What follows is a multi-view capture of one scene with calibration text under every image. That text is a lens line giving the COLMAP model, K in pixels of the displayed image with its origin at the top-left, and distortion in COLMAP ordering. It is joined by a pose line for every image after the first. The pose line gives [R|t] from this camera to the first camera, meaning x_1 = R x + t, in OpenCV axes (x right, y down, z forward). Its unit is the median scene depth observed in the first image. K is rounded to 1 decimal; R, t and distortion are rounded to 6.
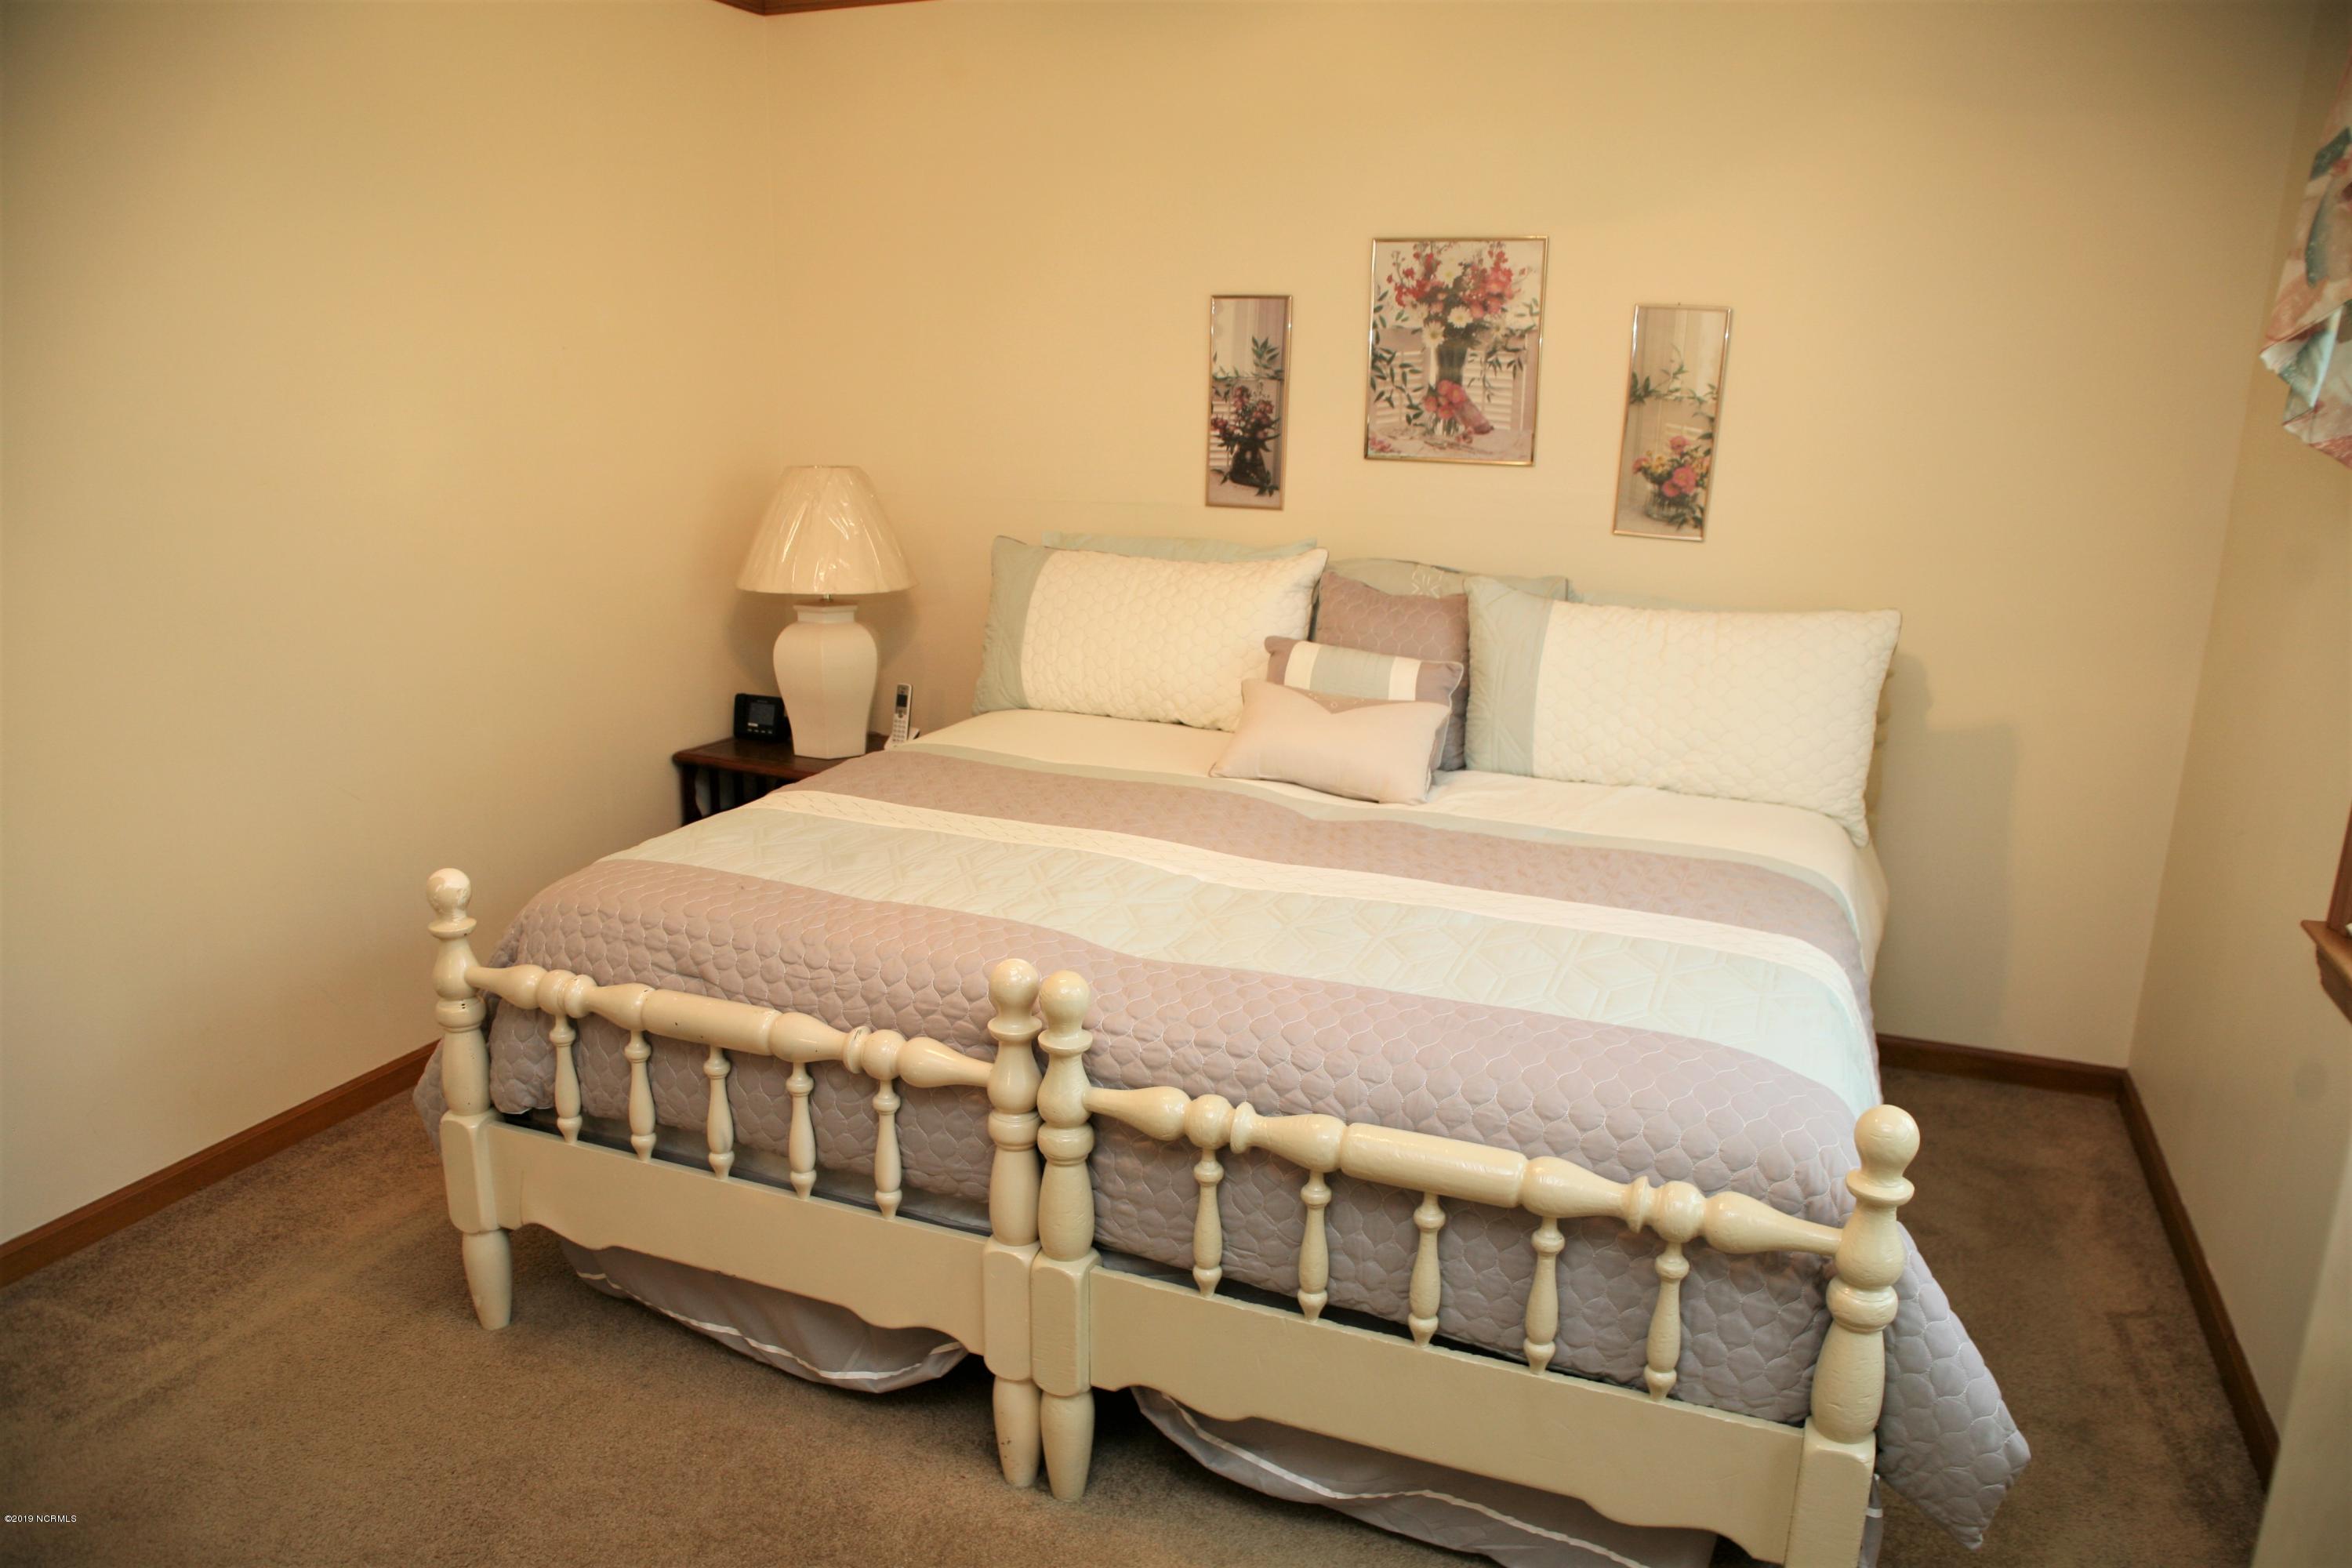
lens RADIAL K [[1632.6, 0, 1175.6], [0, 1632.6, 793.1], [0, 0, 1]] dist [-0.089472, 0.062404]
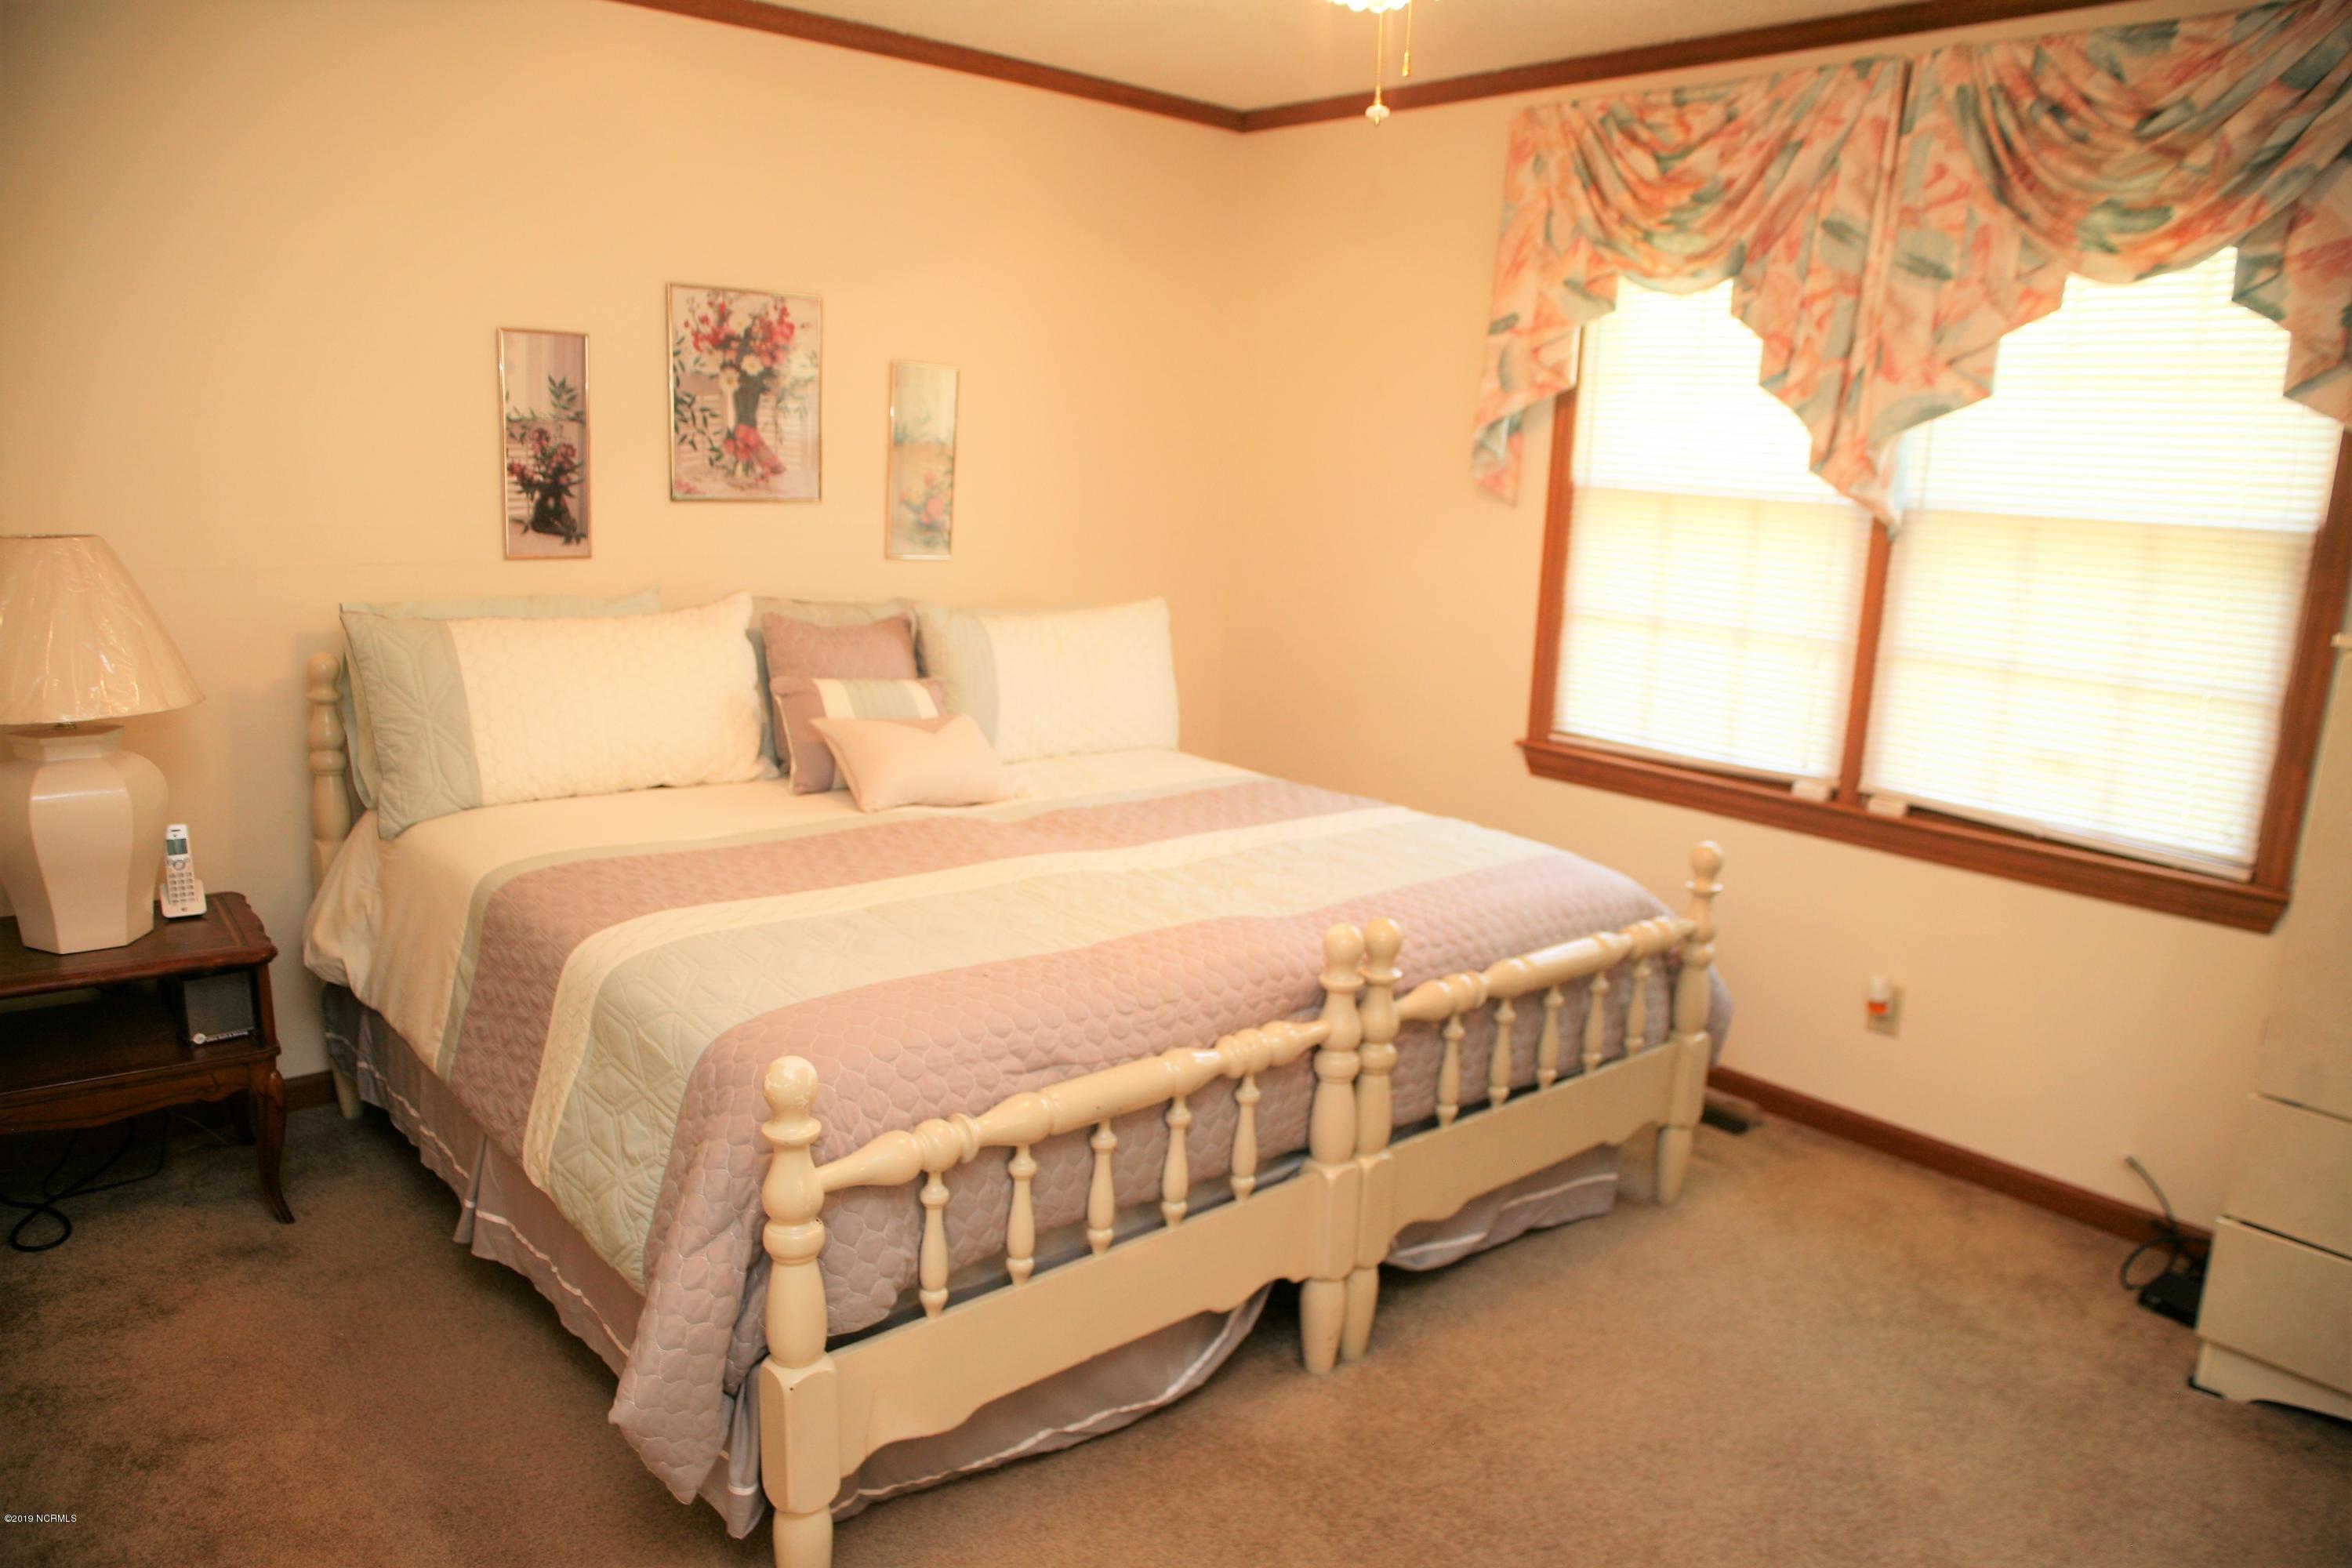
lens RADIAL K [[1632.6, 0, 1180.1], [0, 1632.6, 783.0], [0, 0, 1]] dist [-0.089472, 0.062404]
pose [[0.448474, -0.179960, 0.875492, -0.672676], [0.188266, 0.976565, 0.104296, -0.084726], [-0.873743, 0.118051, 0.471844, 0.289130]]
